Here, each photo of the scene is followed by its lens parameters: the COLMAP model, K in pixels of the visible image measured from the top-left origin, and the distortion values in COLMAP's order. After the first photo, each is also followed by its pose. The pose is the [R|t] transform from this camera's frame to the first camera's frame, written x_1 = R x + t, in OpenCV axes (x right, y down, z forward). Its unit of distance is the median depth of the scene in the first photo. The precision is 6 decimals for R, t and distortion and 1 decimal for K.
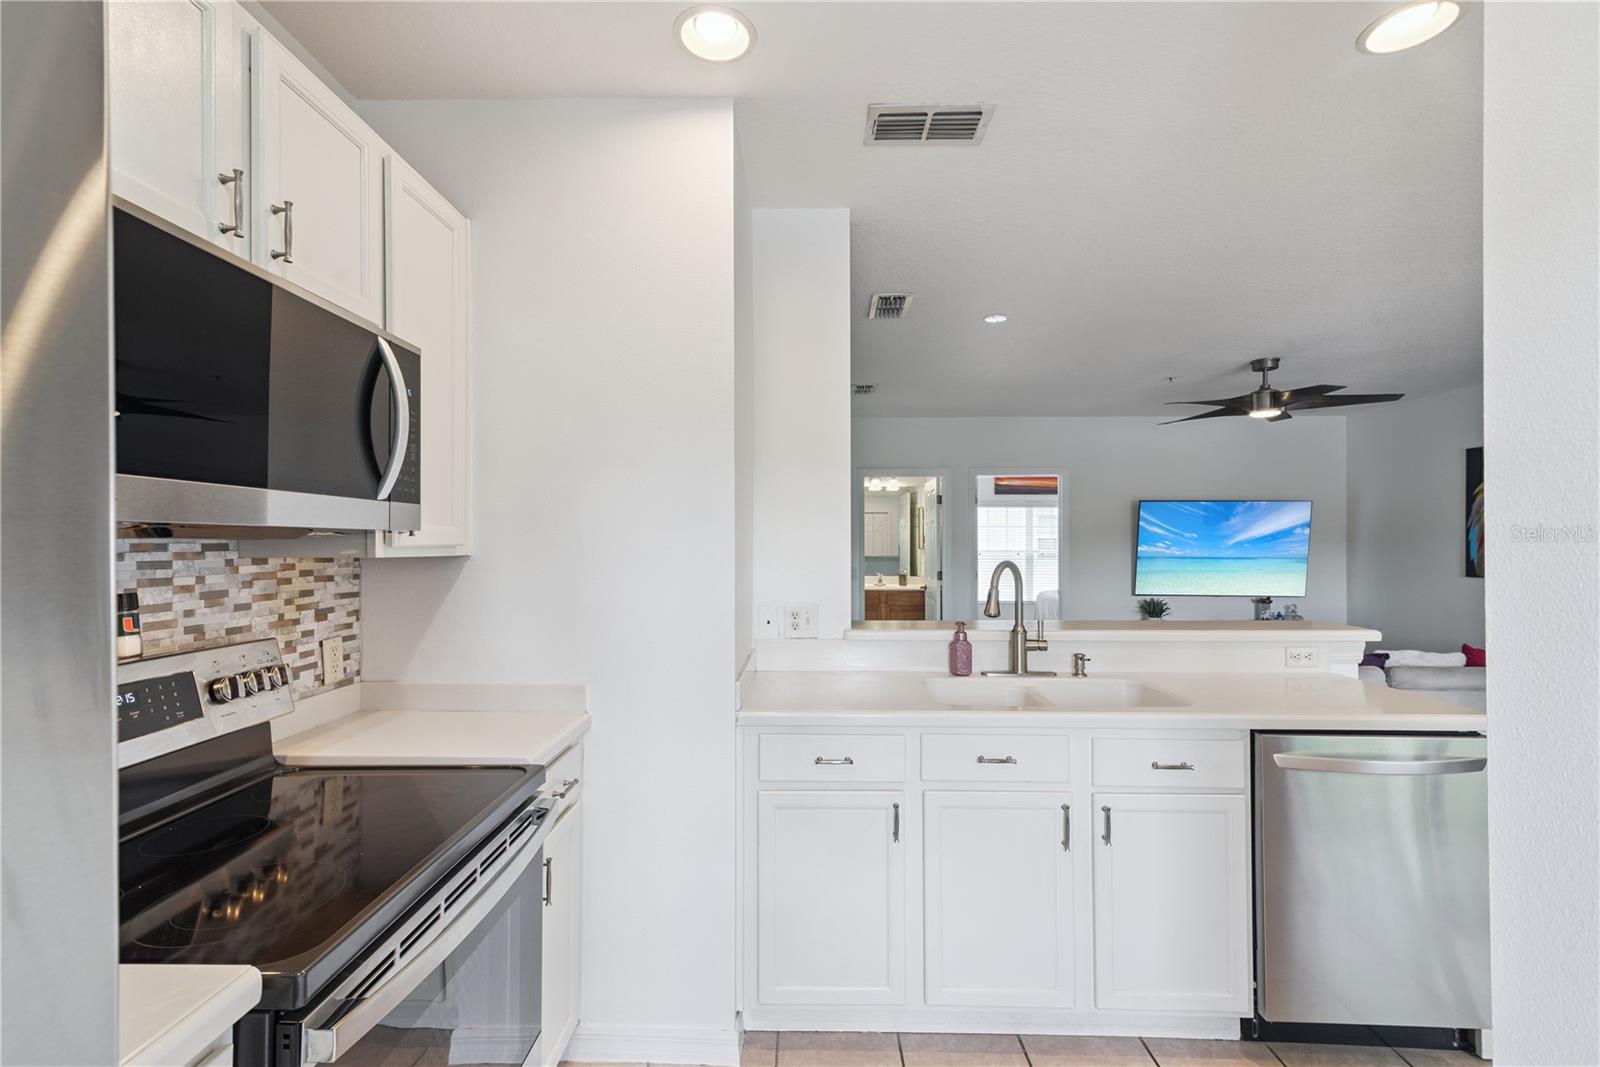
lens RADIAL K [[741.1, 0, 808.6], [0, 741.1, 530.6], [0, 0, 1]] dist [0.014656, -0.001098]
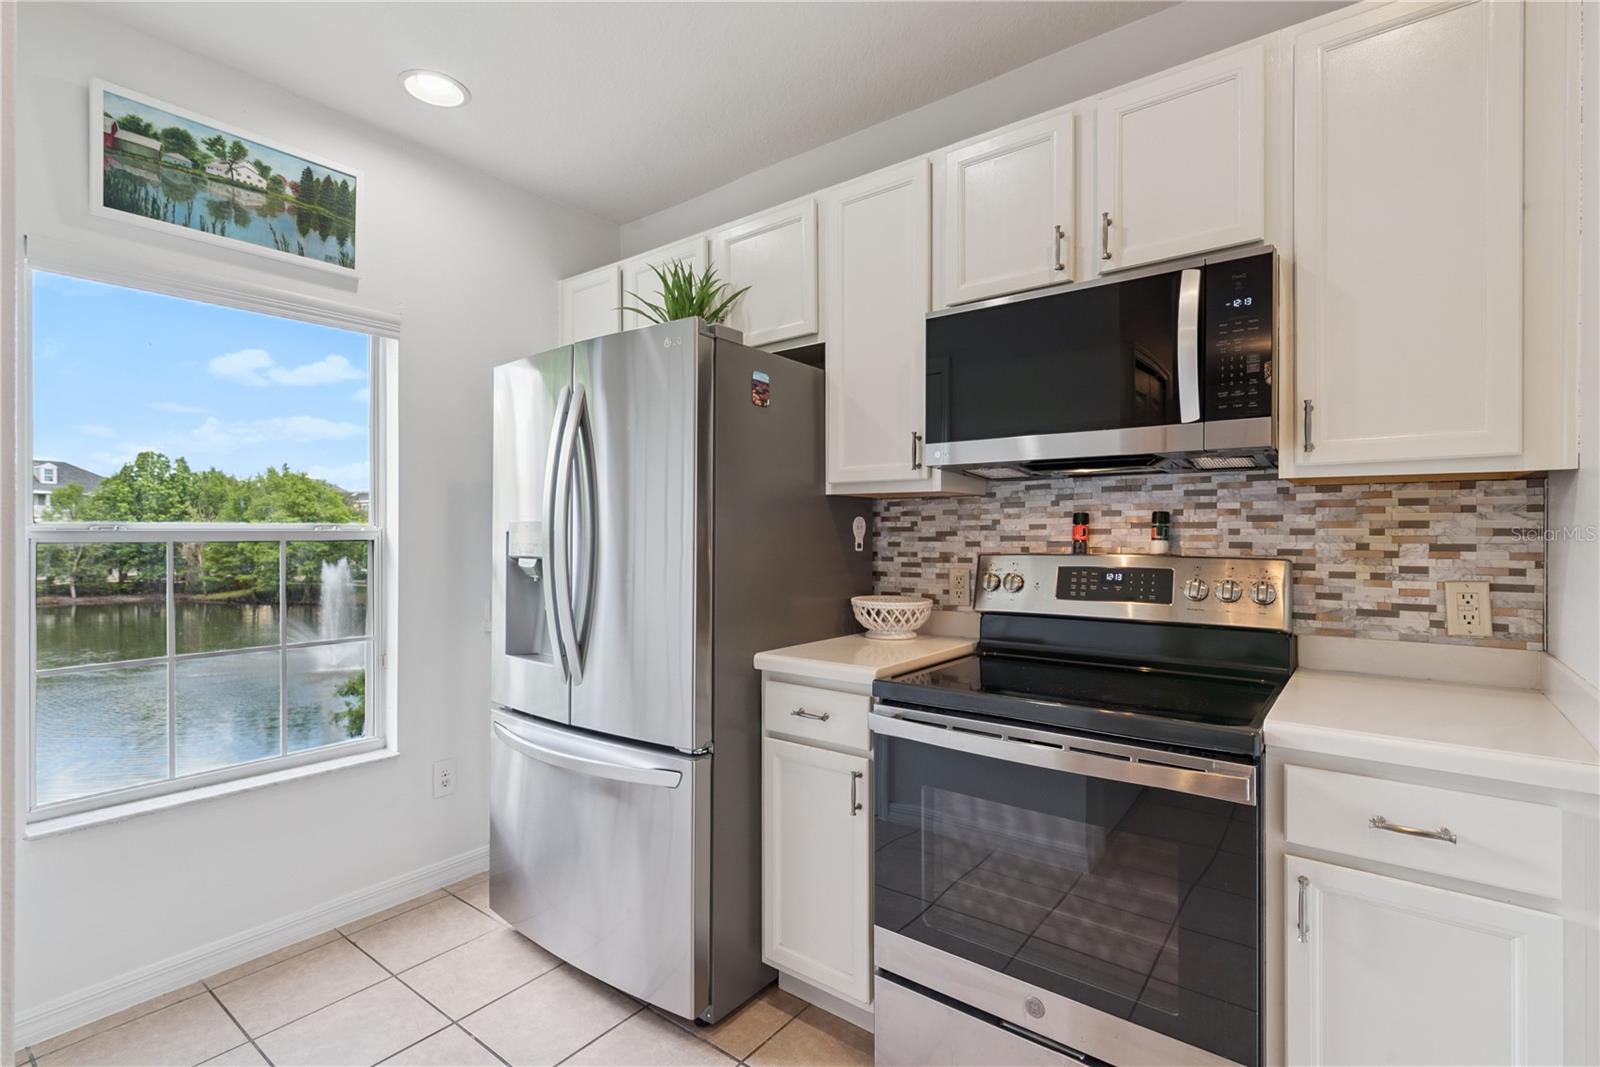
lens RADIAL K [[754.5, 0, 794.0], [0, 754.5, 534.7], [0, 0, 1]] dist [-0.002542, 0.006098]
pose [[-0.623417, 0.005622, -0.781870, 0.492160], [0.012122, 0.999923, -0.002475, 0.089519], [0.781796, -0.011020, -0.623437, 0.983978]]
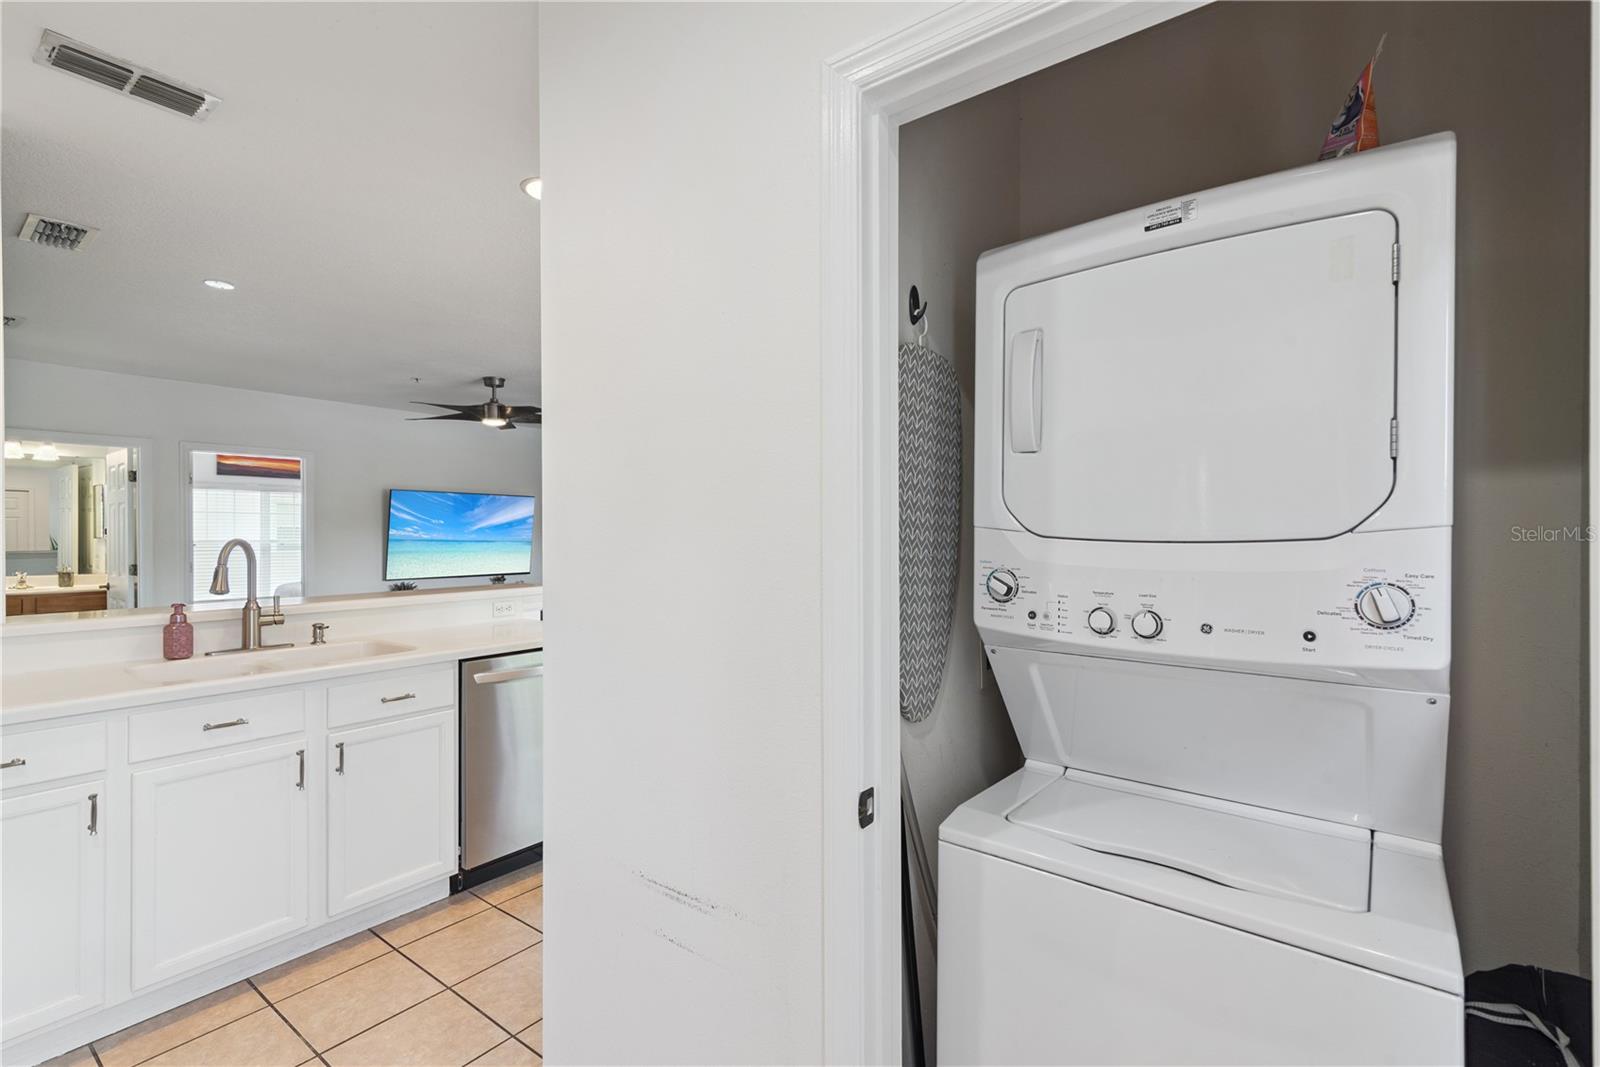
lens RADIAL K [[741.1, 0, 803.6], [0, 741.1, 536.1], [0, 0, 1]] dist [0.014656, -0.001098]
pose [[0.610892, -0.003138, 0.791708, -0.039795], [-0.011236, 0.999857, 0.012633, 0.008022], [-0.791634, -0.016613, 0.610769, -0.137053]]
